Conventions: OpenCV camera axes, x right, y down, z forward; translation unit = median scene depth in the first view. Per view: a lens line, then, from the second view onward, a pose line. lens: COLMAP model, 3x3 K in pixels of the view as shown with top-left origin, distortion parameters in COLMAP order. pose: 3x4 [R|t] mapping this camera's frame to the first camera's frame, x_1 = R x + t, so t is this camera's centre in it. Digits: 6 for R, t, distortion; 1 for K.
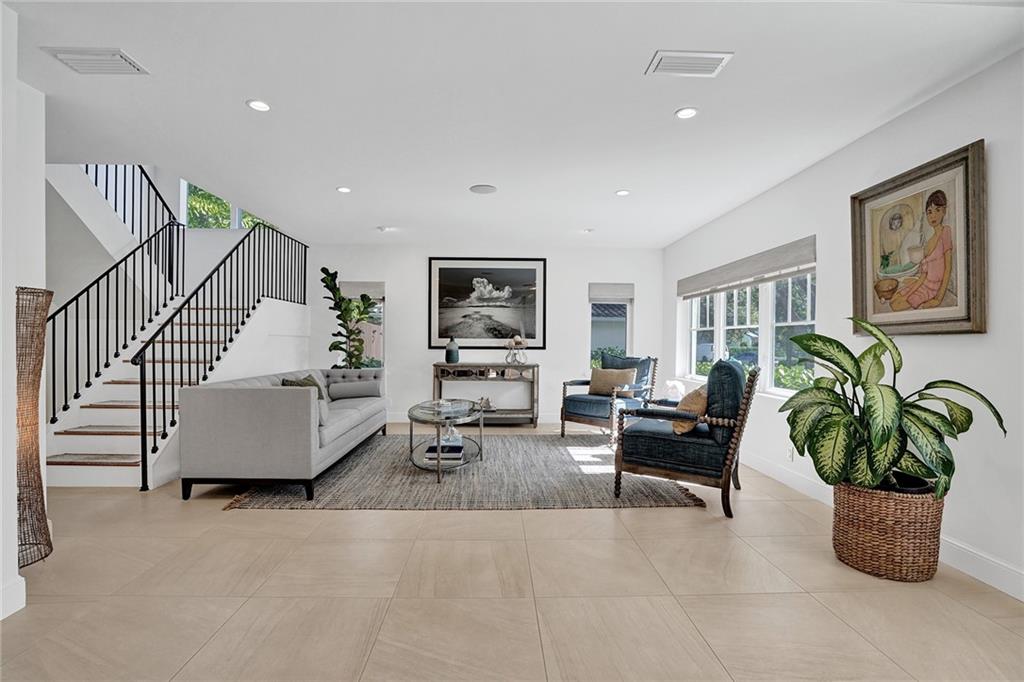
lens RADIAL K [[471.8, 0, 509.5], [0, 471.8, 347.4], [0, 0, 1]] dist [-0.018366, 0.000943]
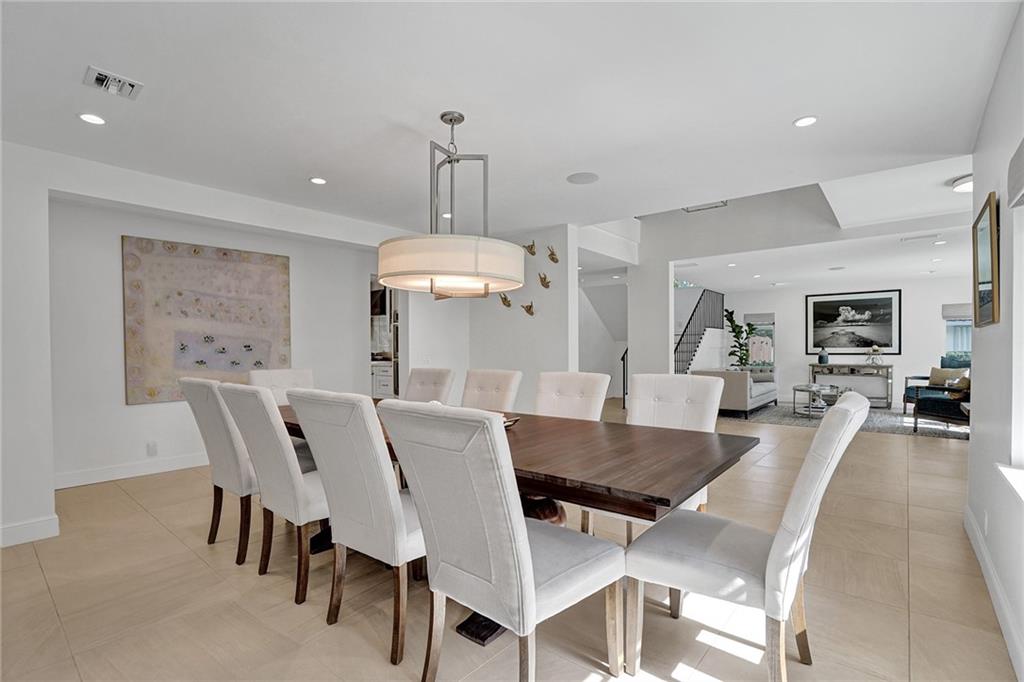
lens RADIAL K [[480.3, 0, 506.0], [0, 480.3, 351.3], [0, 0, 1]] dist [-0.033664, -0.000036]
pose [[0.734141, -0.004595, -0.678982, 0.163338], [0.006371, 0.999980, 0.000121, -0.014372], [0.678968, -0.004415, 0.734155, -0.818535]]
